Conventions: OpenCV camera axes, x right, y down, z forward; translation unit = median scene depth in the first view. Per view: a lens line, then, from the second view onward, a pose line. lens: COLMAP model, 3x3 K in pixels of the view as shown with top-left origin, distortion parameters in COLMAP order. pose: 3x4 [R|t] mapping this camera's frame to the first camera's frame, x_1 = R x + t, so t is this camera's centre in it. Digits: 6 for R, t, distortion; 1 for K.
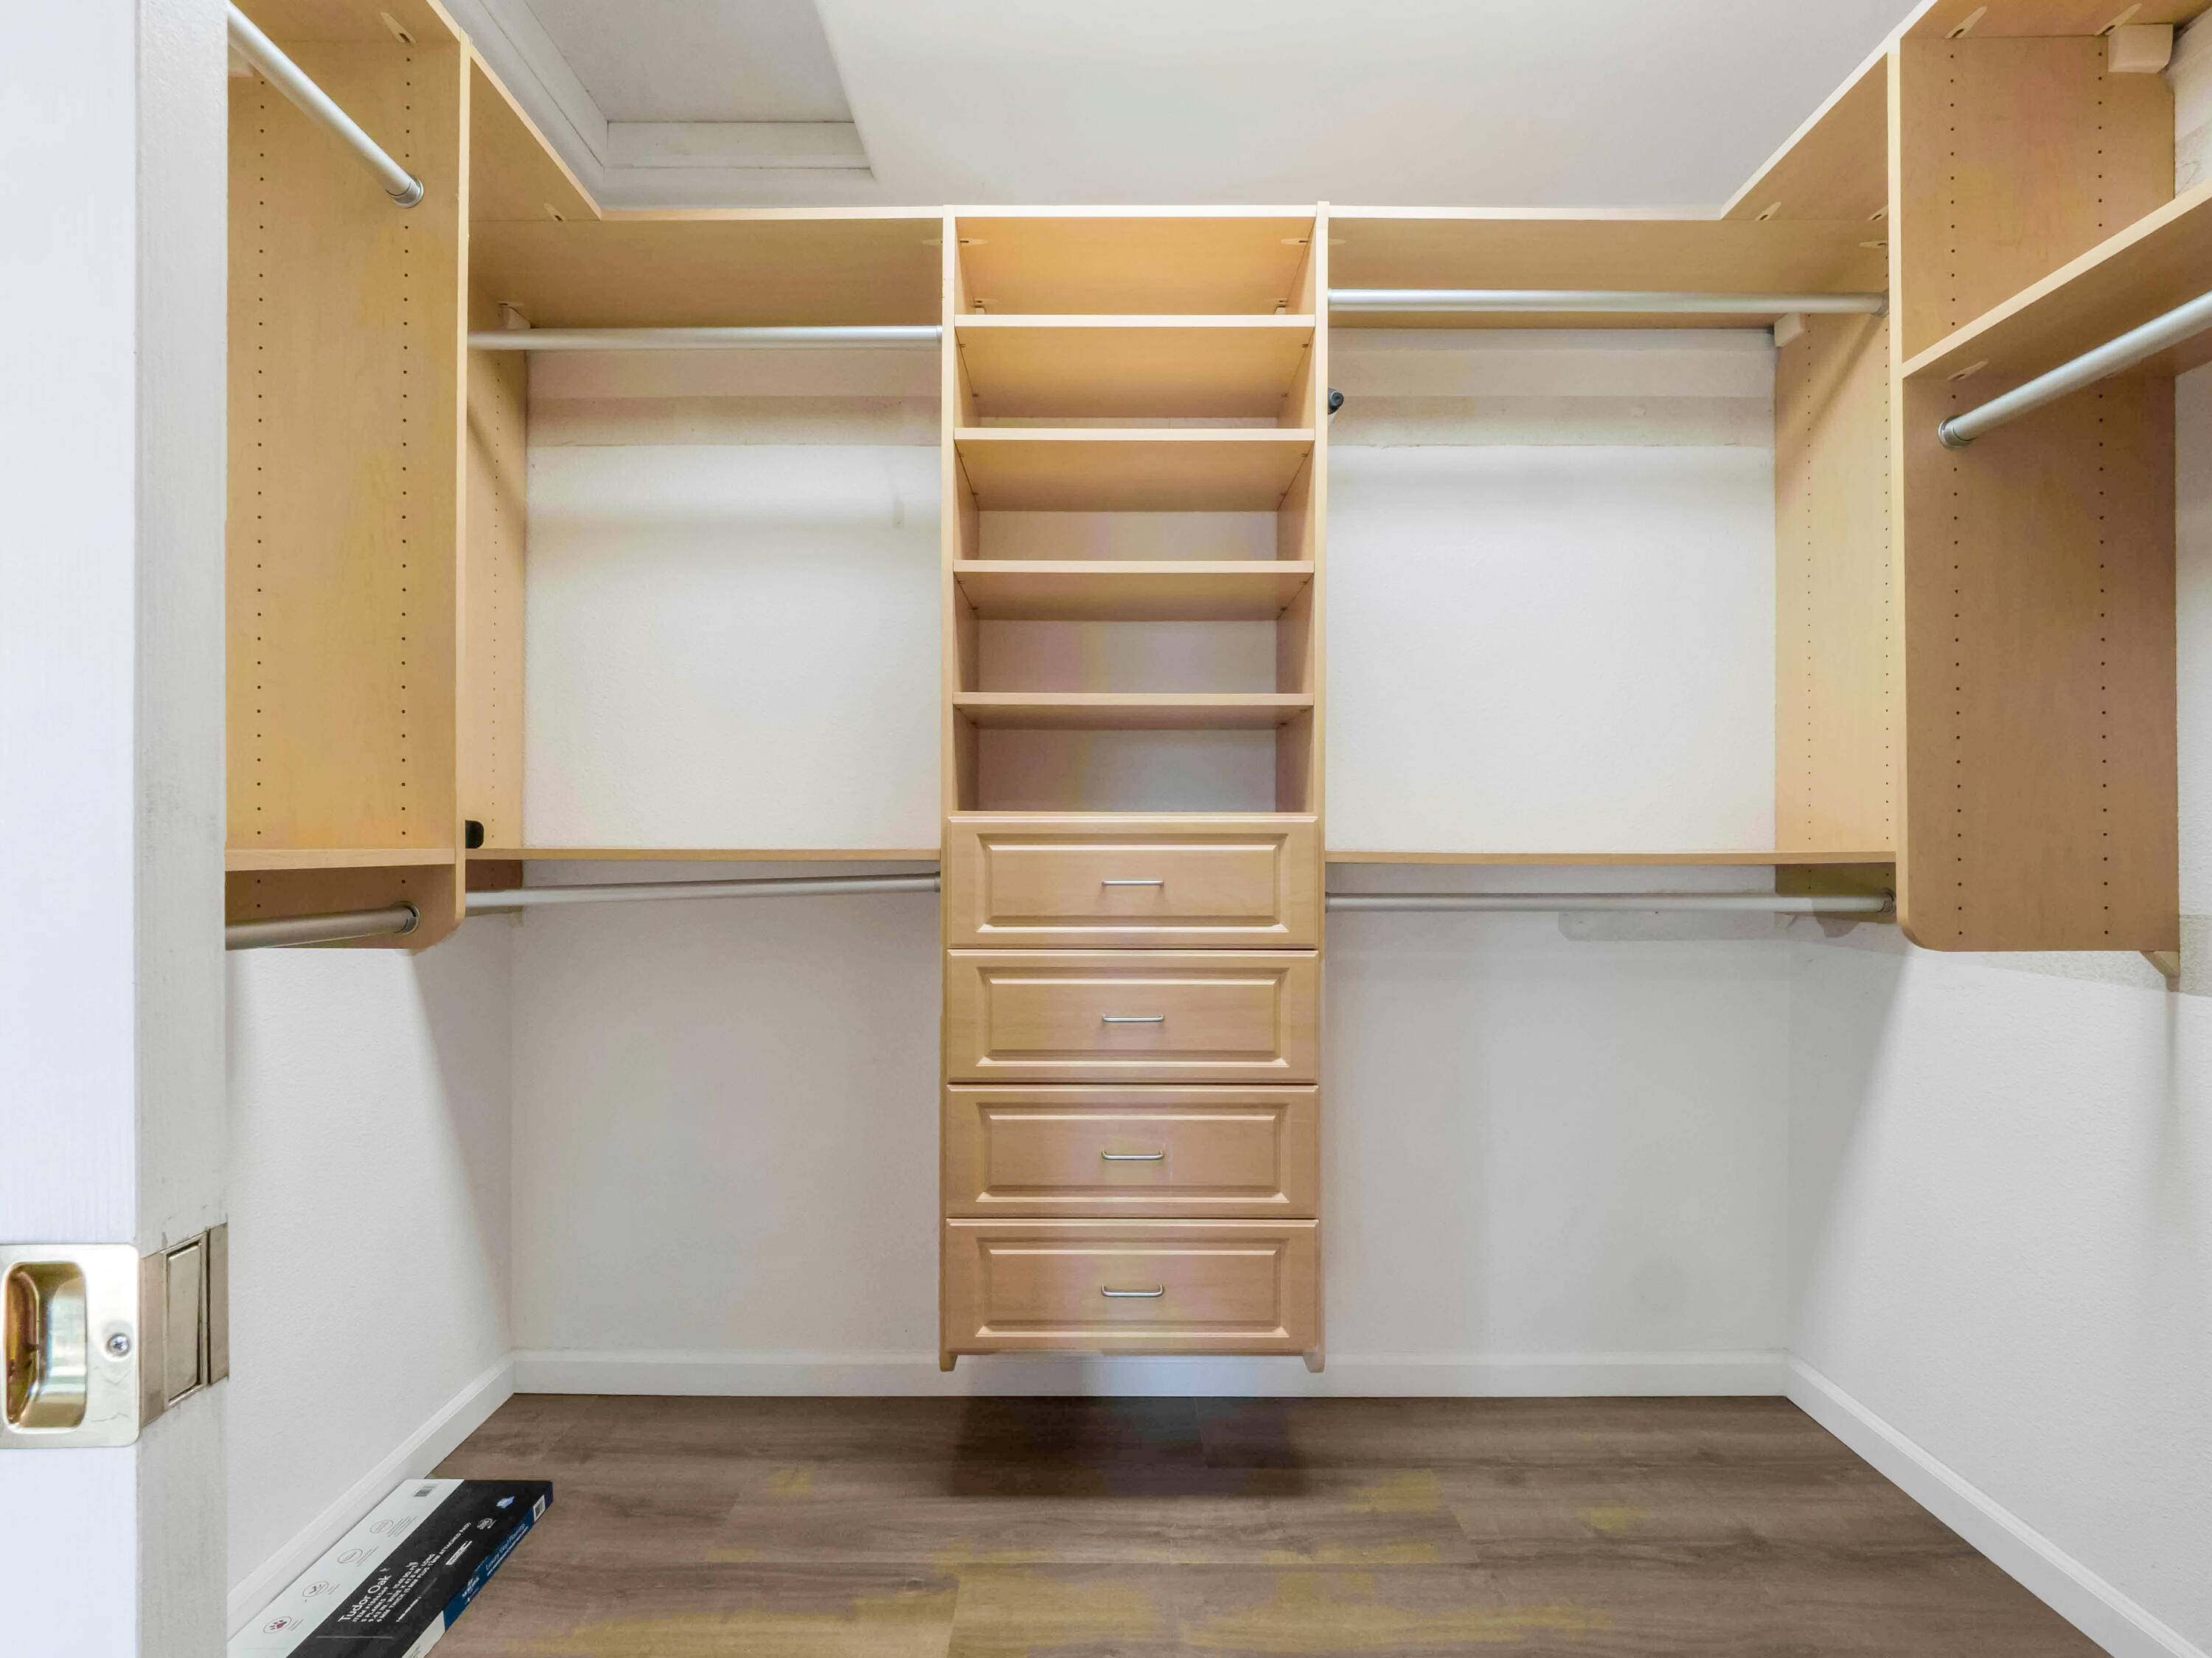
lens RADIAL K [[958.0, 0, 1102.3], [0, 958.0, 841.8], [0, 0, 1]] dist [-0.002323, -0.000429]
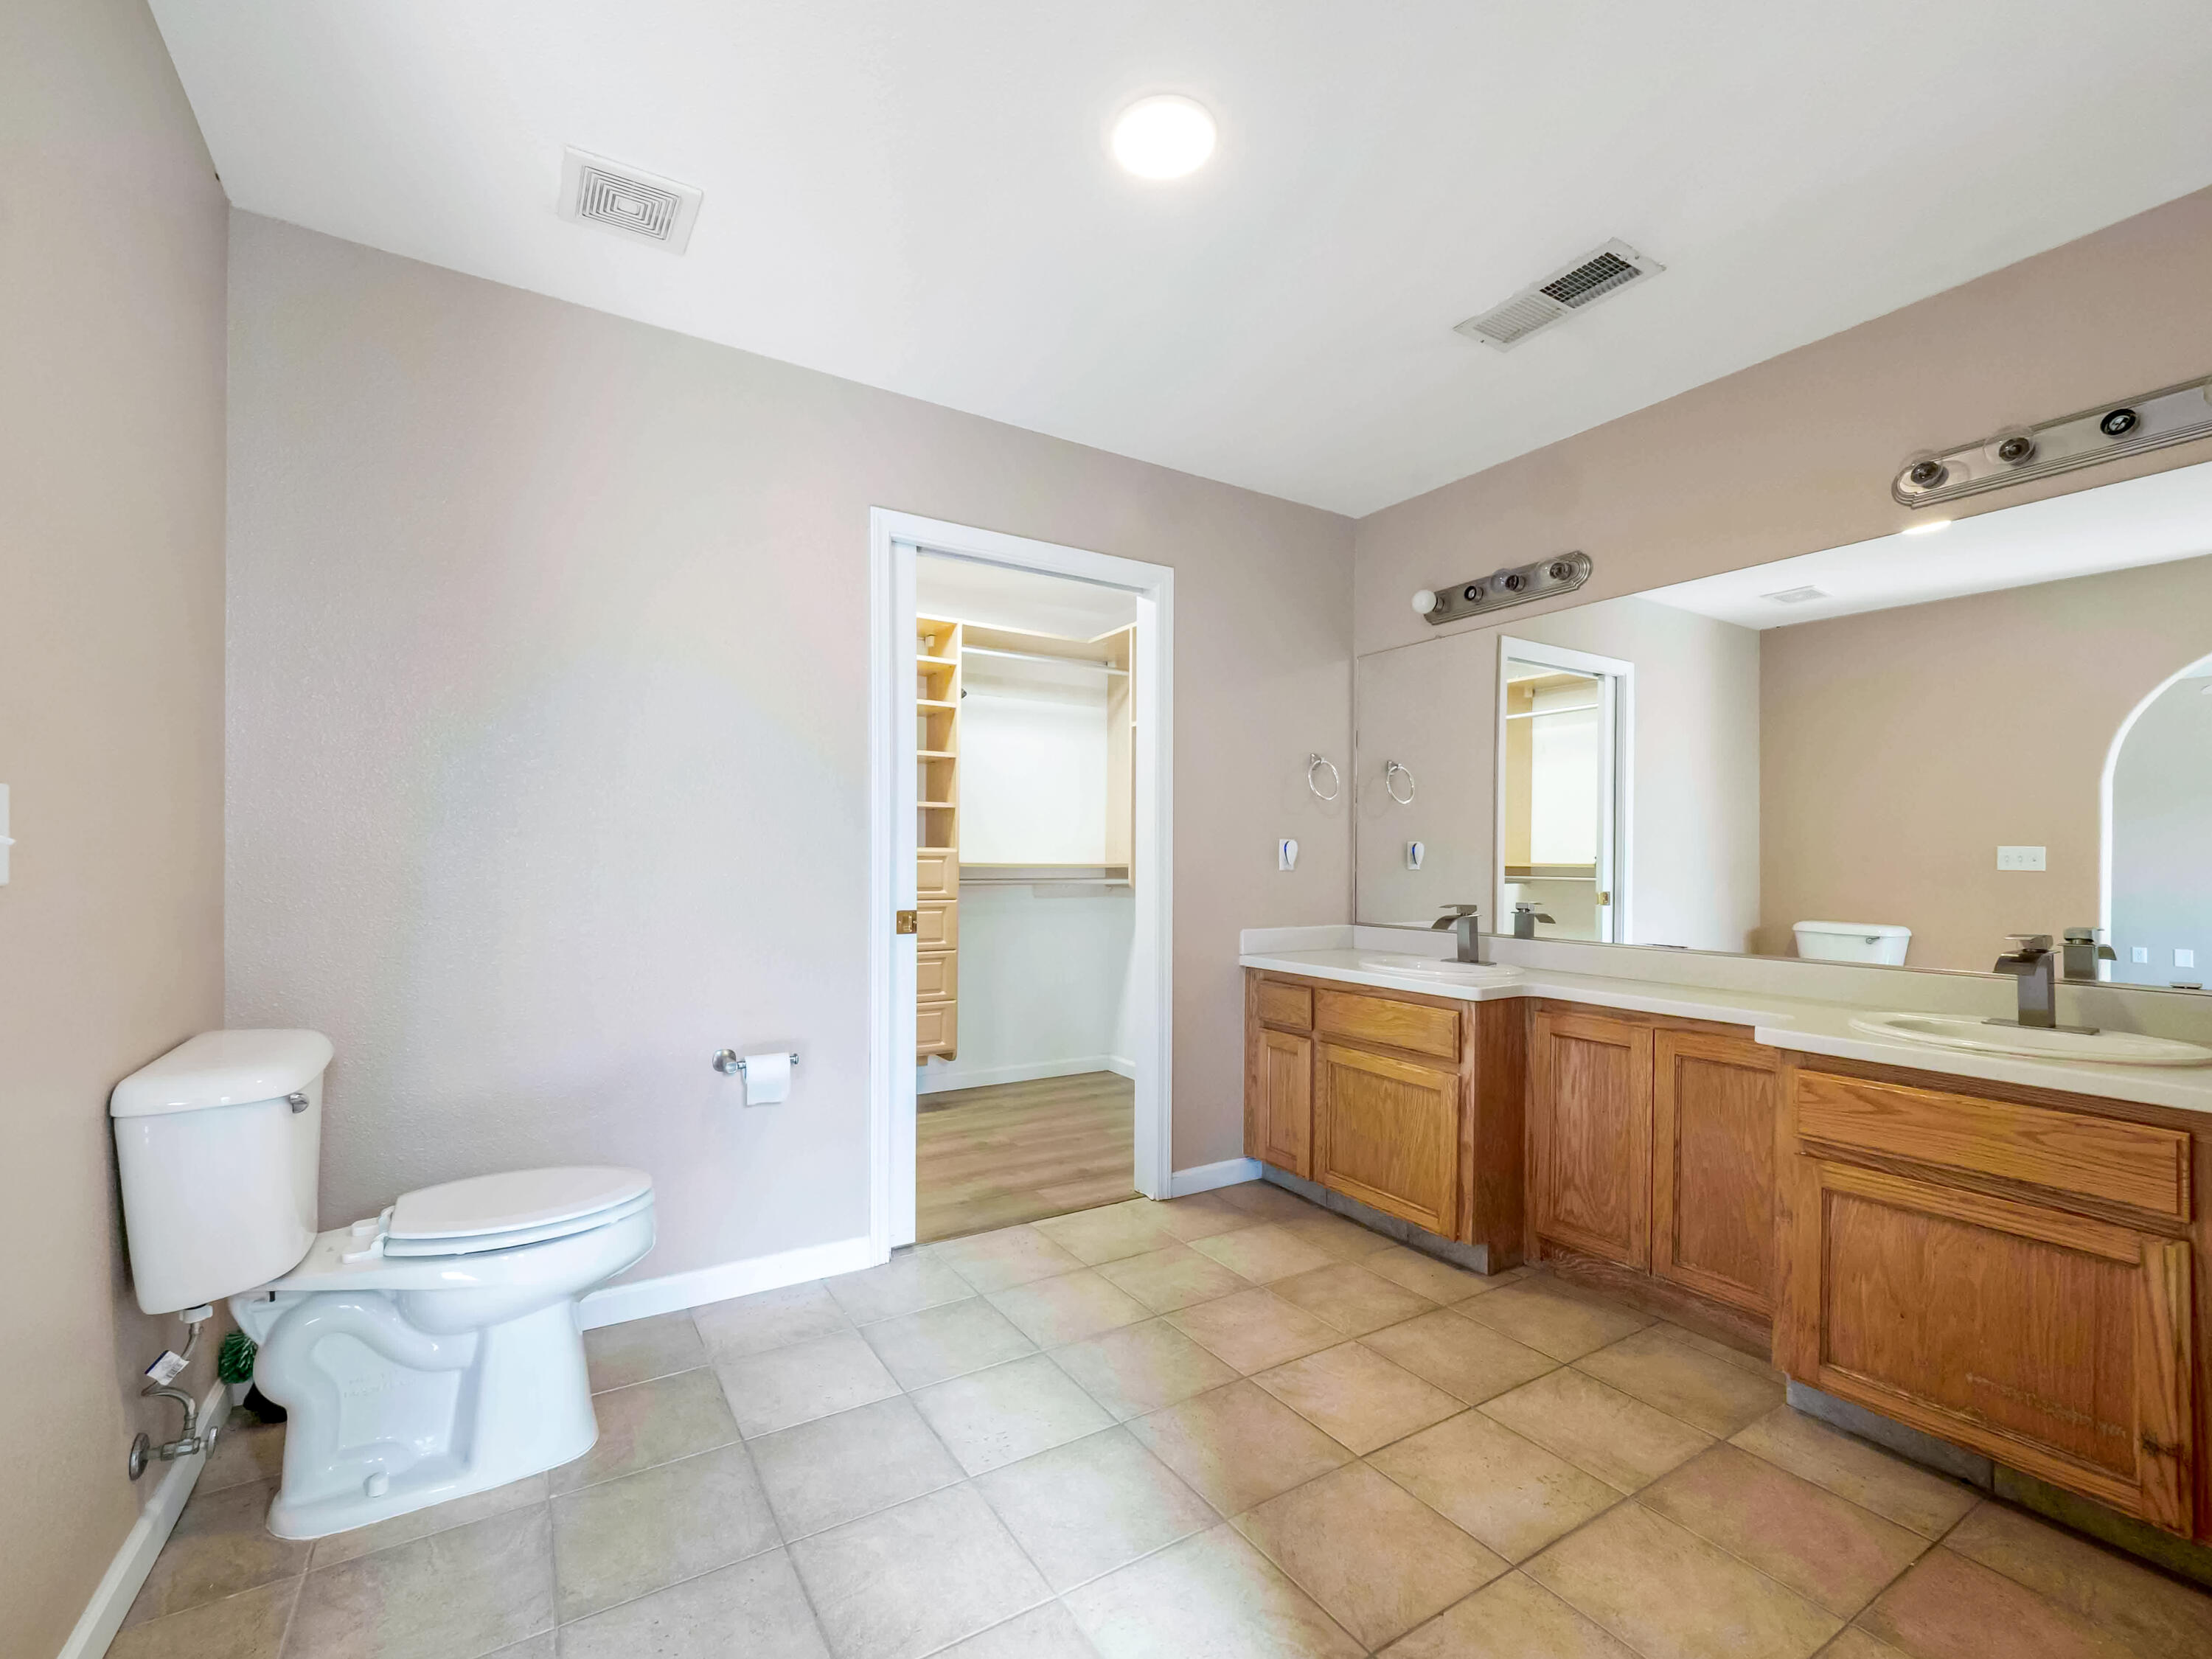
lens RADIAL K [[958.1, 0, 1099.8], [0, 958.1, 842.2], [0, 0, 1]] dist [-0.002323, -0.000429]
pose [[0.845717, 0.013281, 0.533467, -0.851161], [-0.011010, 0.999912, -0.007439, -0.030690], [-0.533518, 0.000418, 0.845788, -1.447369]]
